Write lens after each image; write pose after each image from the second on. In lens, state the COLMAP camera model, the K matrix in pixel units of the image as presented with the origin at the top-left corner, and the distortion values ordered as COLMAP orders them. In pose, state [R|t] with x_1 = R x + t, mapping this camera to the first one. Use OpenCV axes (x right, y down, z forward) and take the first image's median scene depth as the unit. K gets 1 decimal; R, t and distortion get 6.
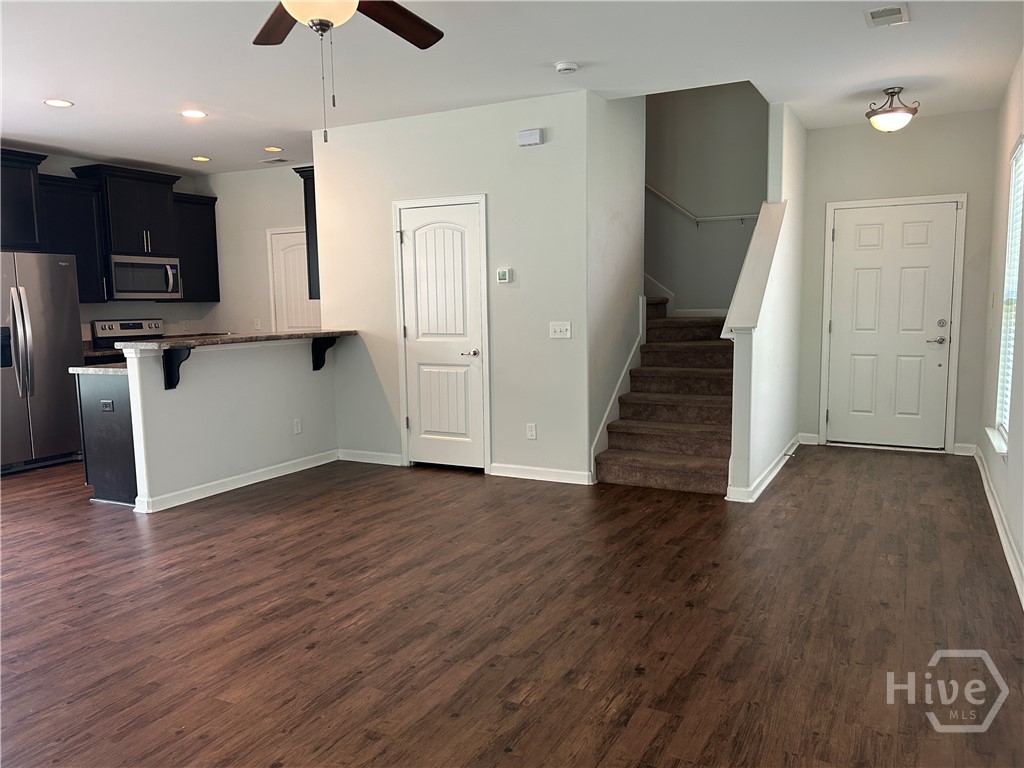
lens RADIAL K [[758.5, 0, 531.4], [0, 758.5, 389.4], [0, 0, 1]] dist [-0.004359, -0.012282]
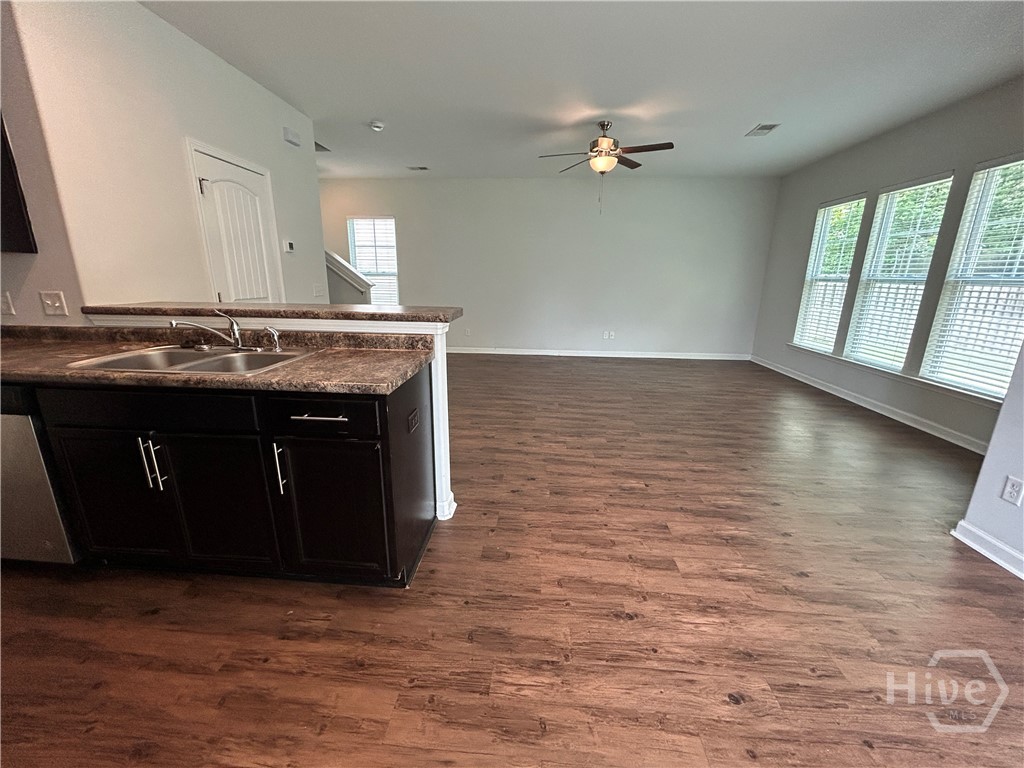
lens RADIAL K [[414.1, 0, 512.0], [0, 414.1, 384.0], [0, 0, 1]] dist [0.000447, 0.000005]
pose [[-0.369629, -0.227414, 0.900920, -0.755500], [0.101546, 0.953893, 0.282447, -0.083268], [-0.923614, 0.195886, -0.329494, 0.861603]]
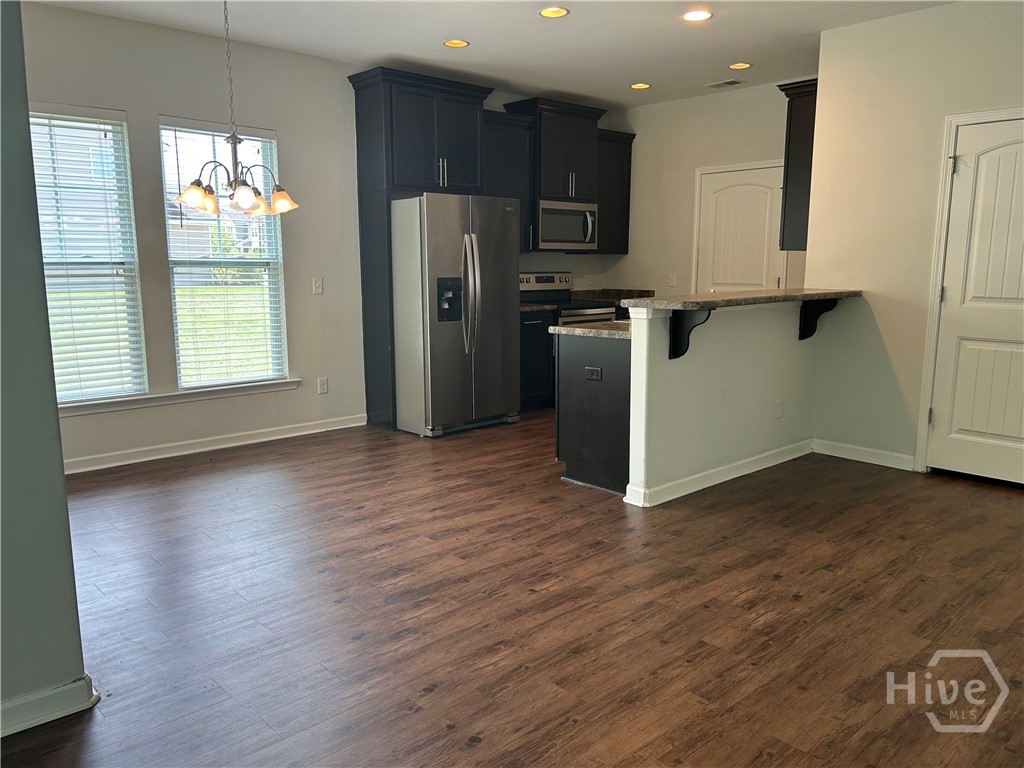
lens RADIAL K [[767.3, 0, 512.0], [0, 767.3, 384.0], [0, 0, 1]] dist [0.095799, -0.136502]
pose [[0.930385, 0.071078, -0.359627, -0.279521], [-0.054352, 0.996926, 0.056423, -0.008612], [0.362532, -0.032948, 0.931389, 0.132602]]
